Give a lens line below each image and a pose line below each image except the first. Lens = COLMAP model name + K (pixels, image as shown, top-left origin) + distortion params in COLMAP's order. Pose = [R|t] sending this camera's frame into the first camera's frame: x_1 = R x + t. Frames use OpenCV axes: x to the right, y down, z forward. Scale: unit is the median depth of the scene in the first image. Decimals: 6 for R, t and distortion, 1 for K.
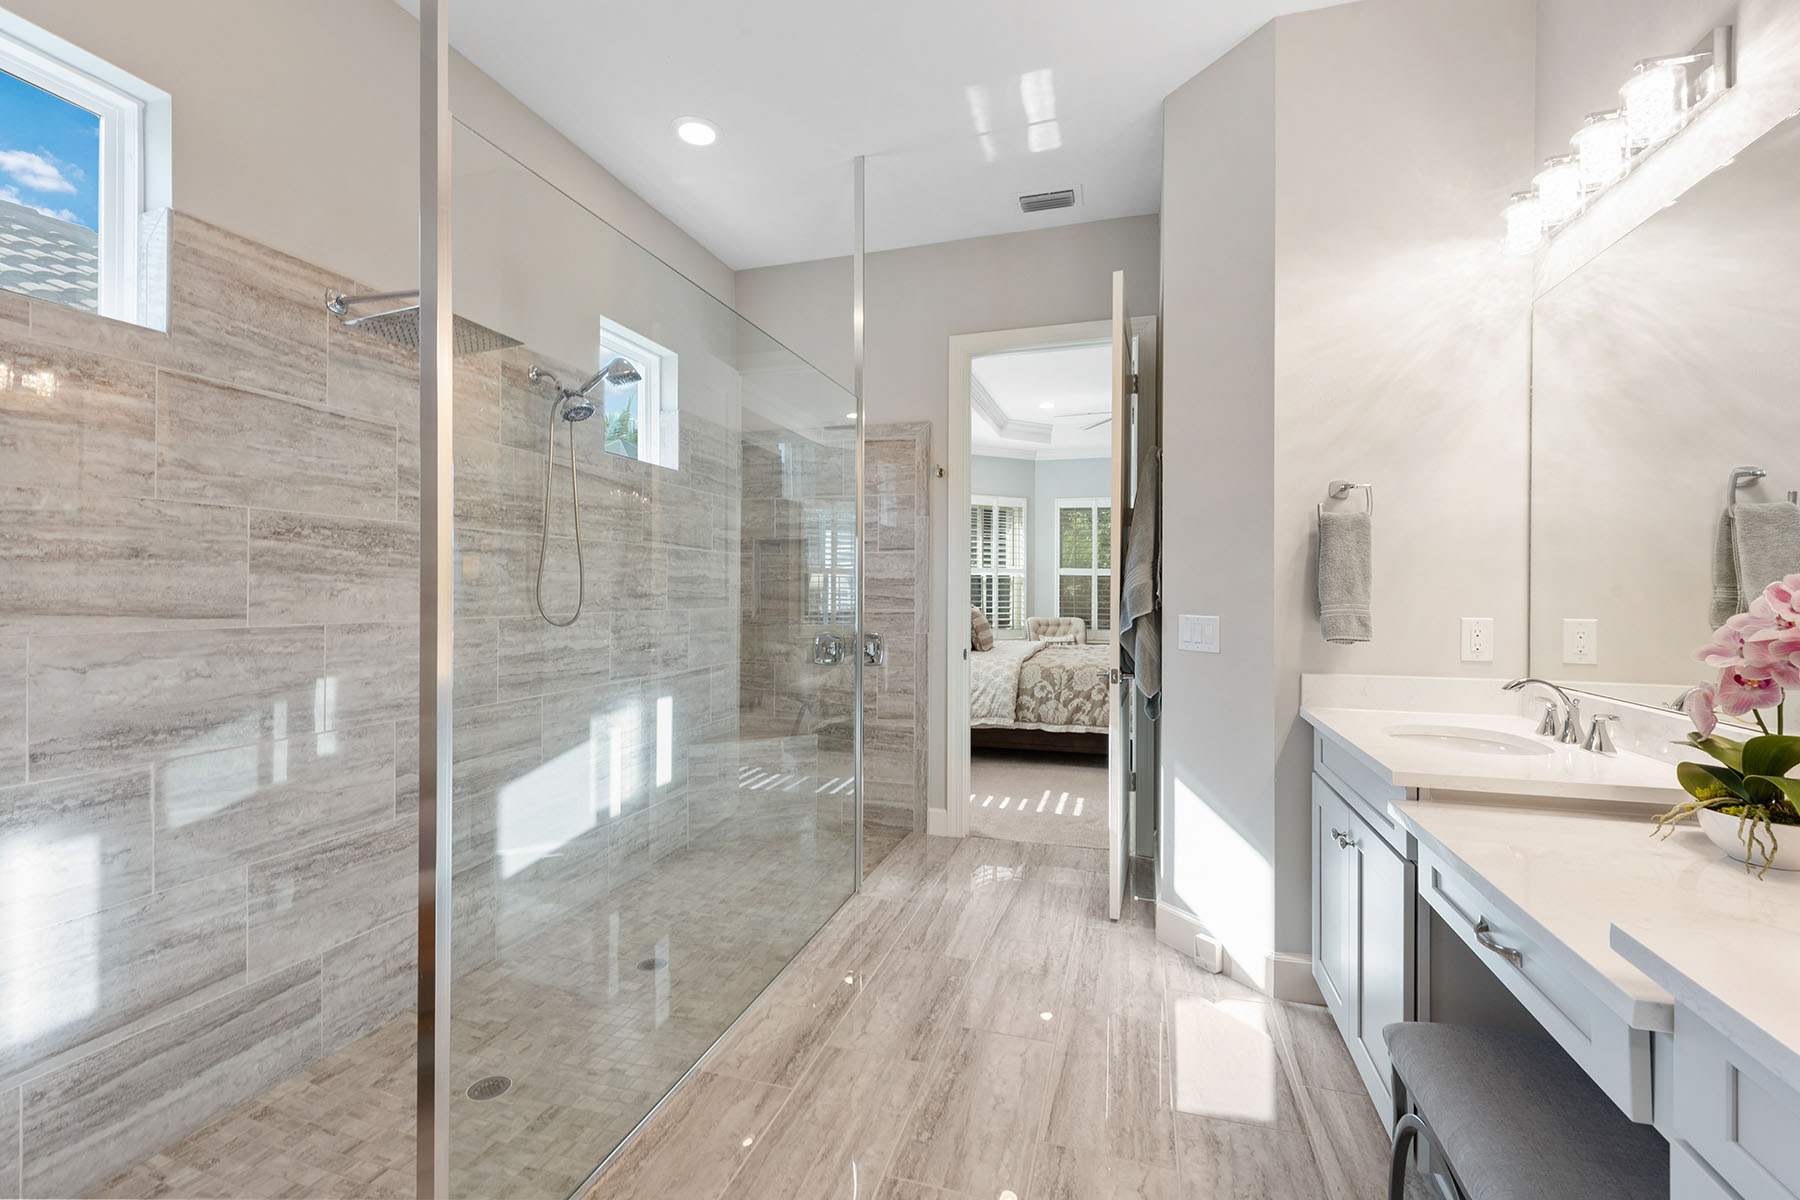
lens RADIAL K [[781.0, 0, 901.9], [0, 781.0, 597.8], [0, 0, 1]] dist [0.000858, -0.000332]
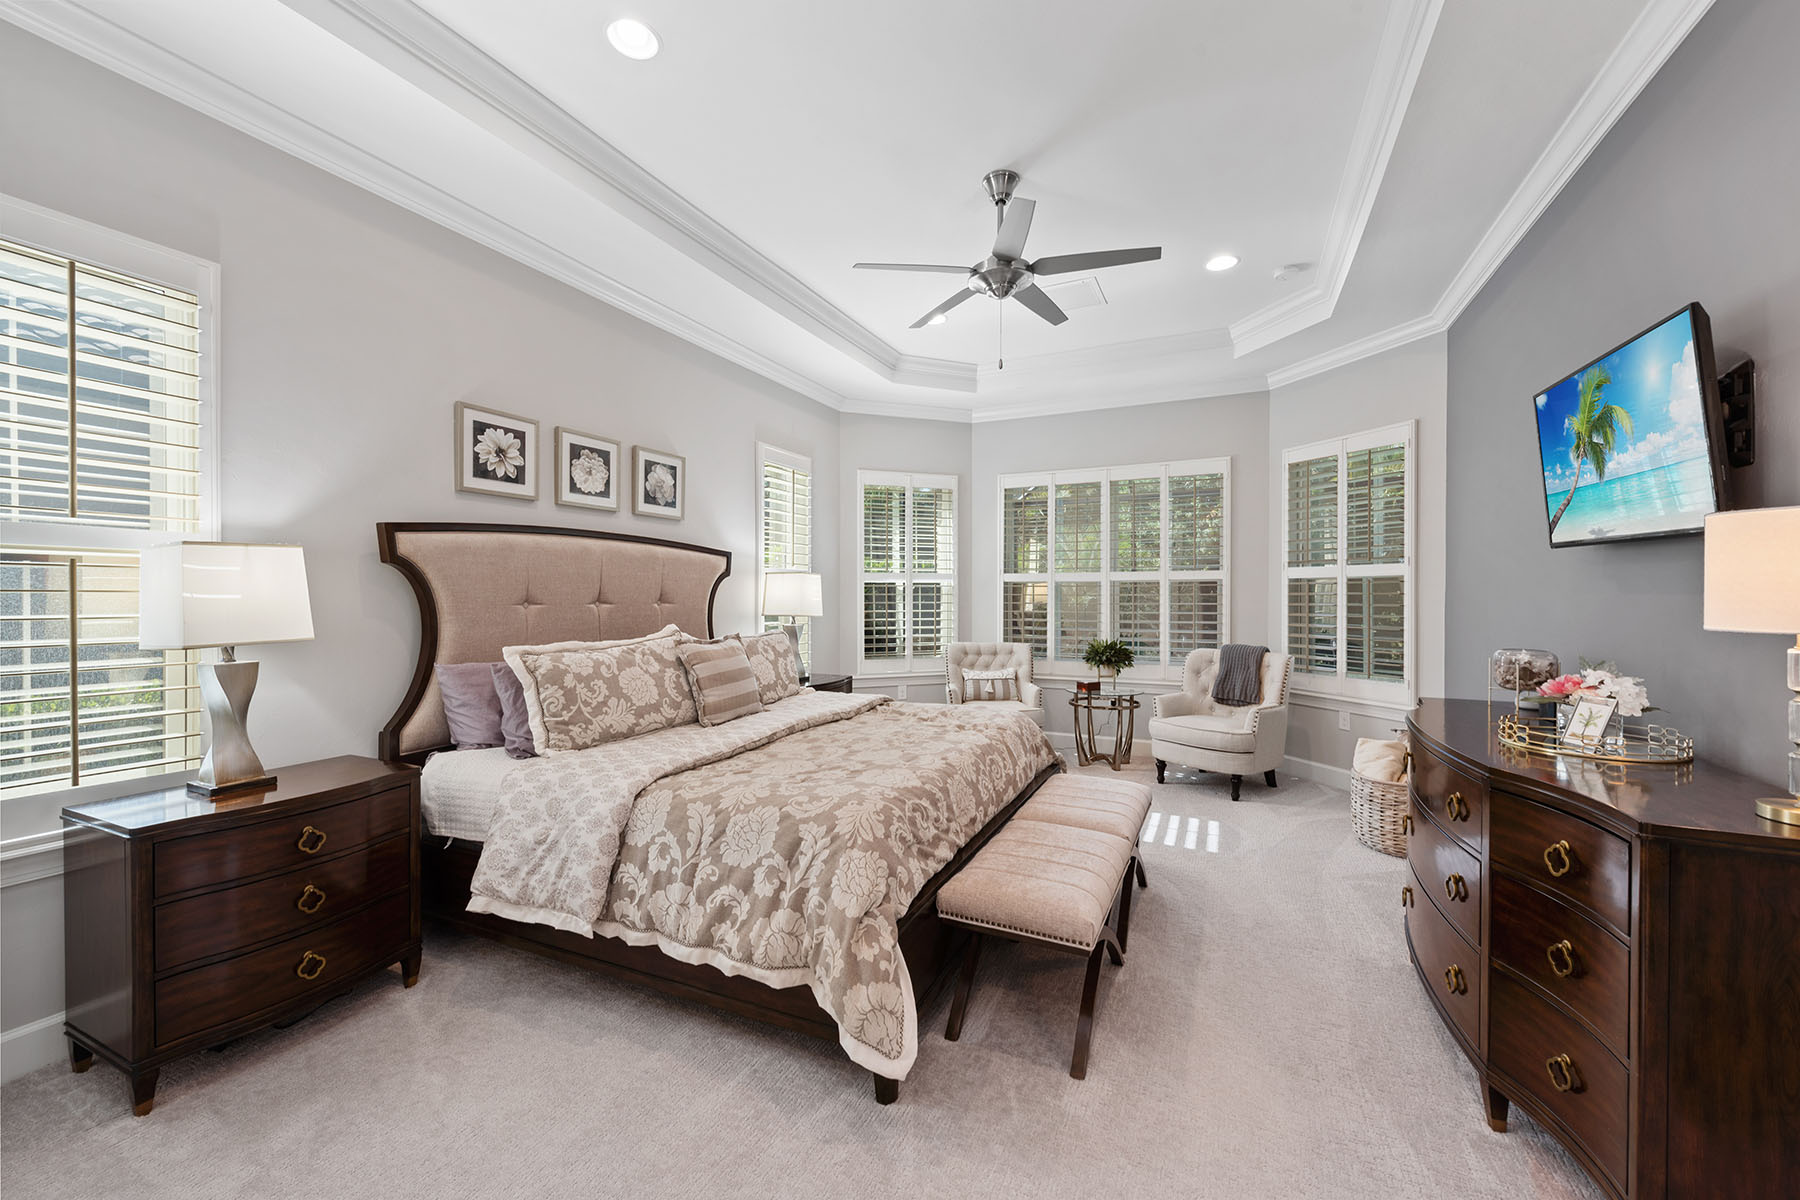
lens RADIAL K [[697.3, 0, 900.0], [0, 697.3, 600.0], [0, 0, 1]] dist [-0.000037, -0.000368]
pose [[0.988391, -0.003919, -0.151883, 0.365369], [0.003400, 0.999987, -0.003674, -0.019233], [0.151895, 0.003115, 0.988392, 0.639963]]
